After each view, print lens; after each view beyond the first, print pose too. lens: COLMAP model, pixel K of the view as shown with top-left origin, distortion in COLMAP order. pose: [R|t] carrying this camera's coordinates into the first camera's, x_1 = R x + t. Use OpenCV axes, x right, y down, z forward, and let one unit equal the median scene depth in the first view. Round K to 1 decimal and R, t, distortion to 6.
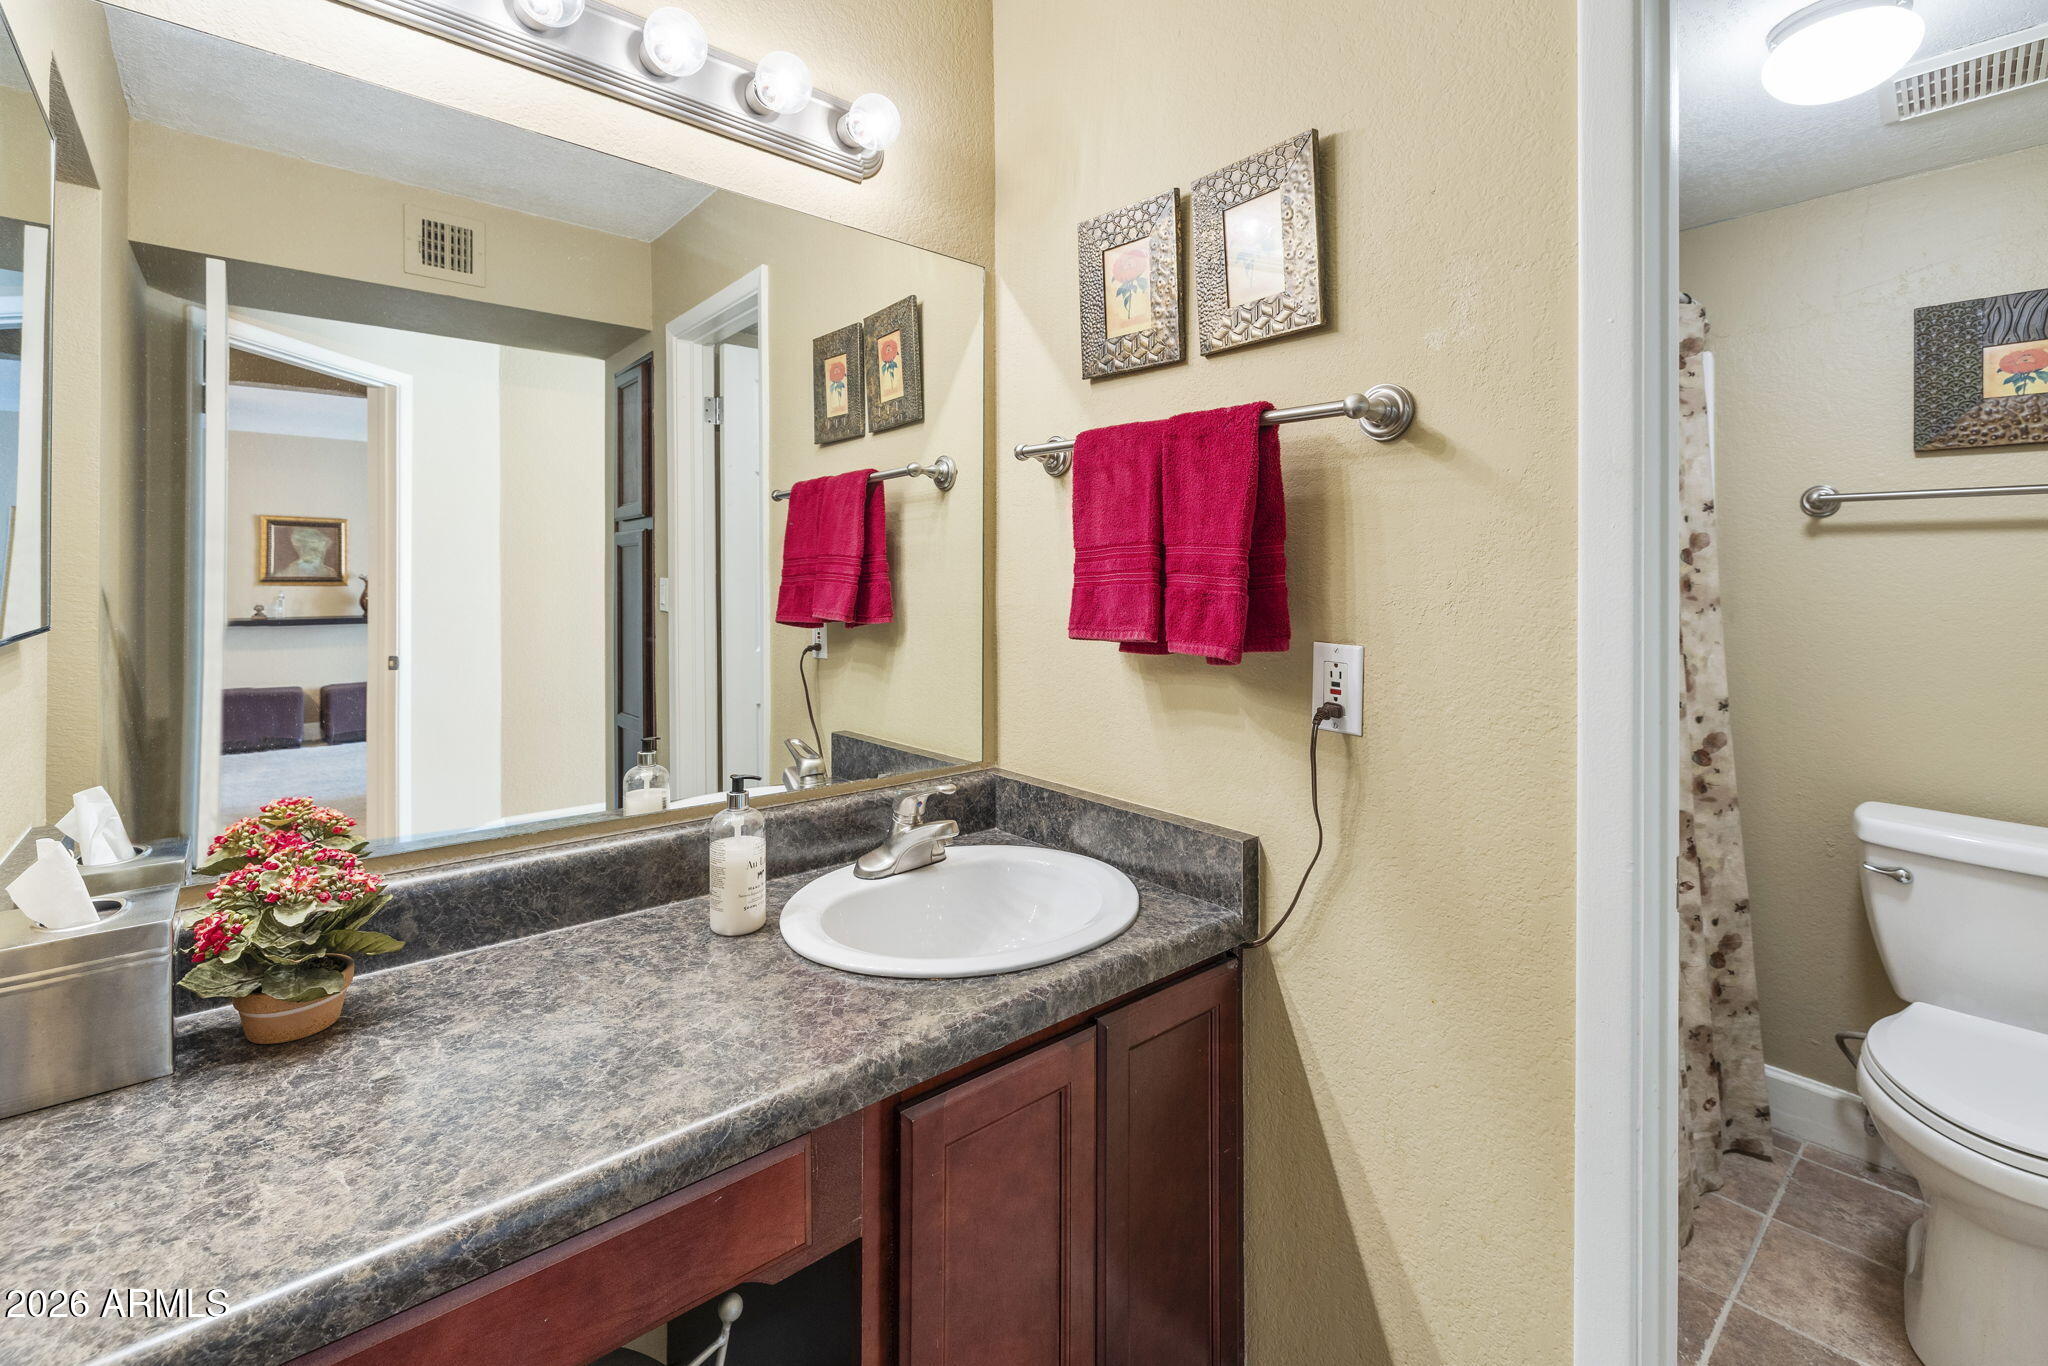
lens RADIAL K [[898.6, 0, 1023.0], [0, 898.6, 564.4], [0, 0, 1]] dist [0.000878, -0.000012]
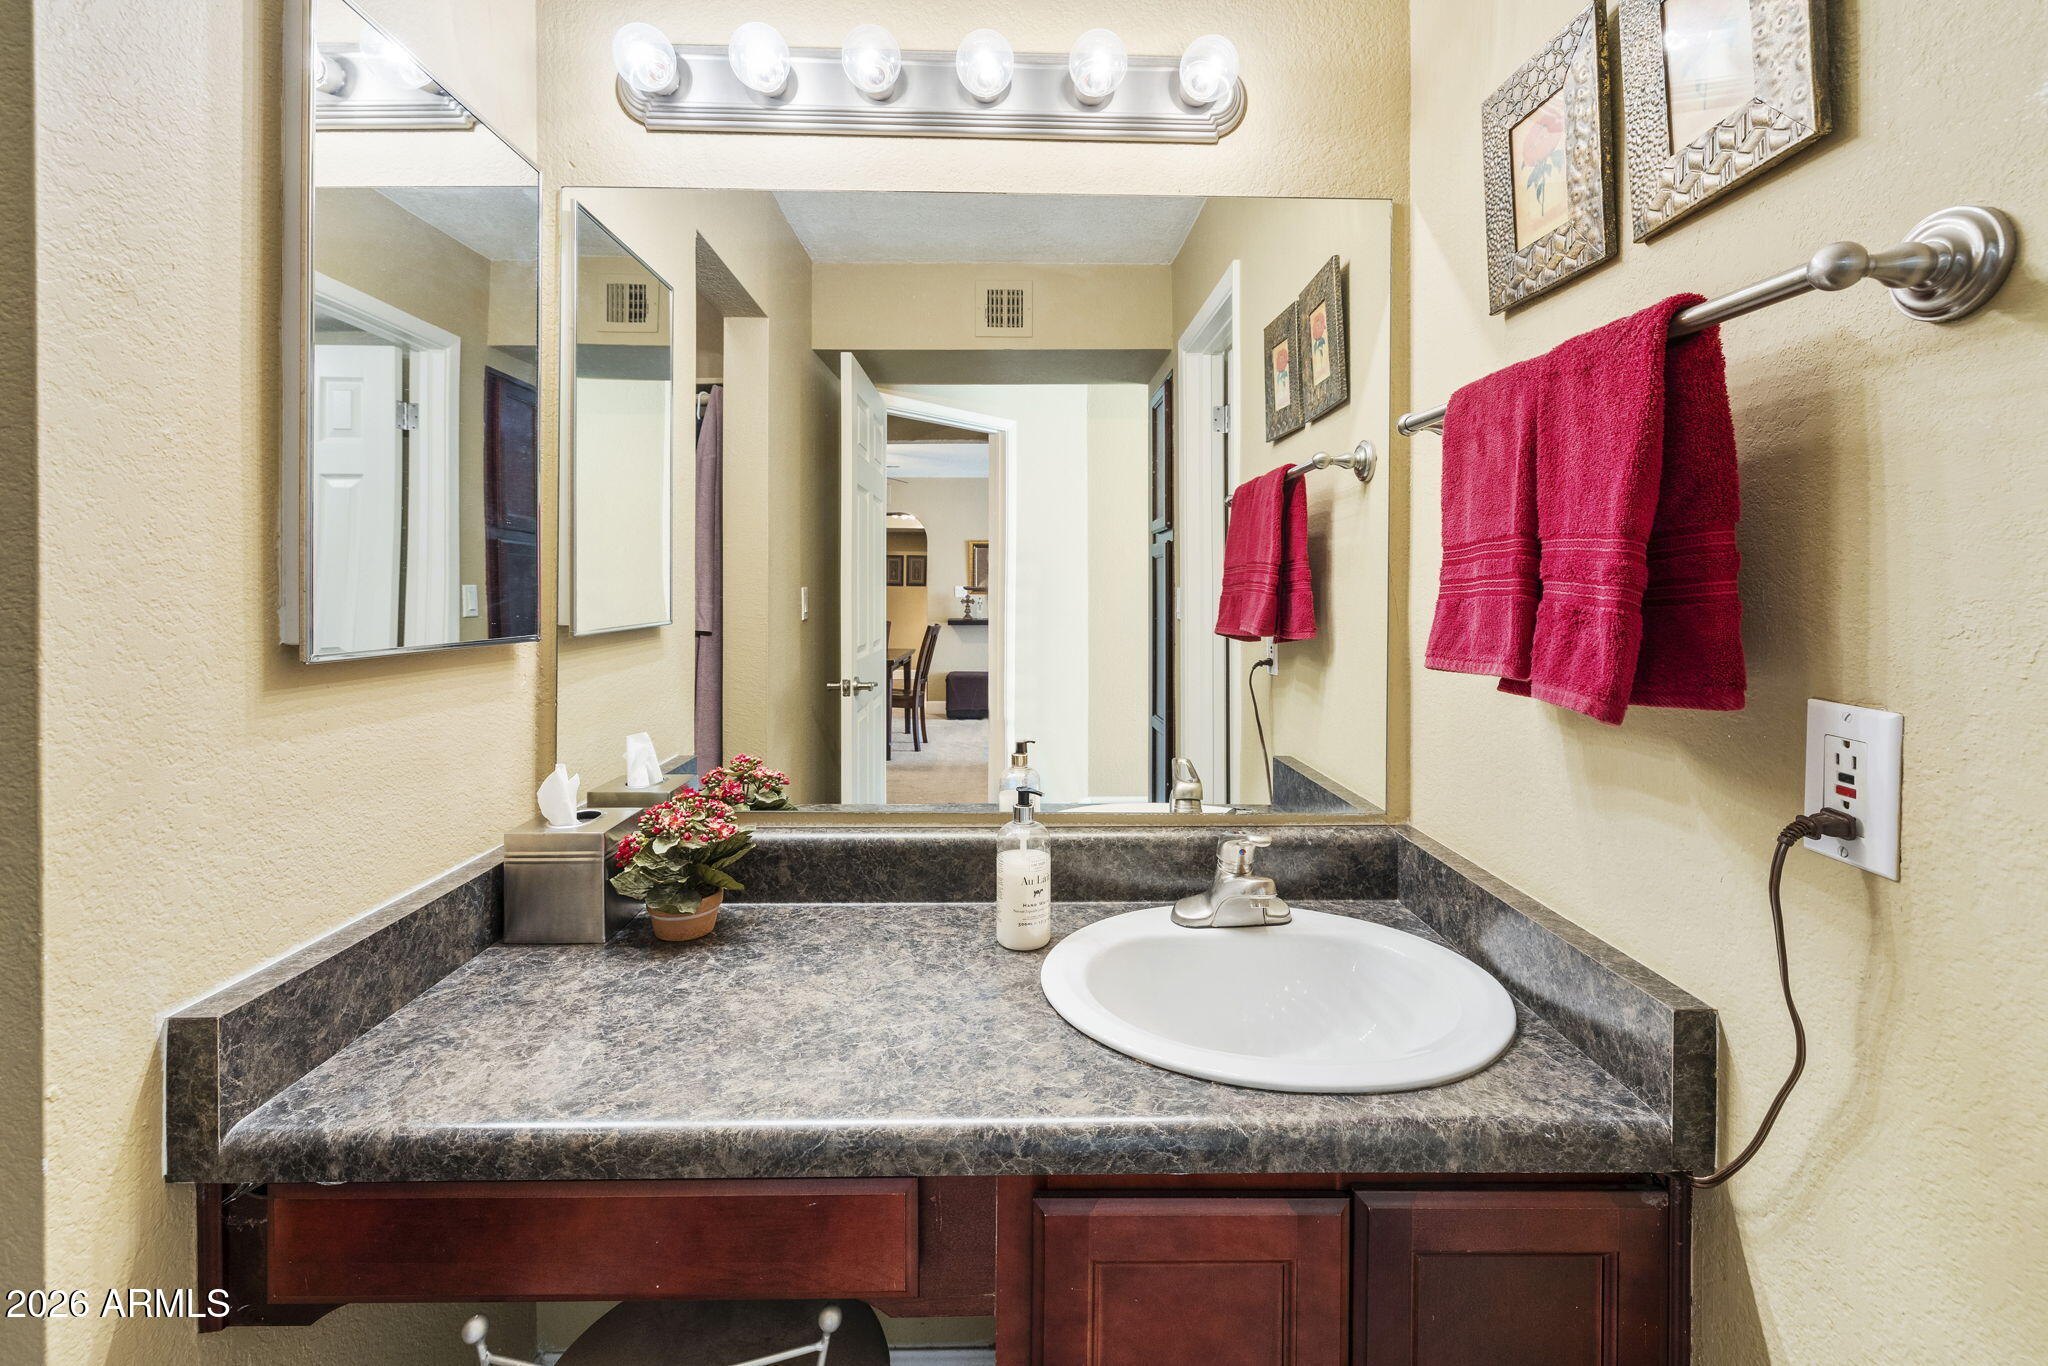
lens RADIAL K [[892.9, 0, 1022.8], [0, 892.9, 586.5], [0, 0, 1]] dist [-0.000380, 0.000114]
pose [[0.766343, -0.002390, -0.642427, 0.292560], [0.011423, 0.999886, 0.009908, 0.003824], [0.642330, -0.014931, 0.766283, 0.237522]]
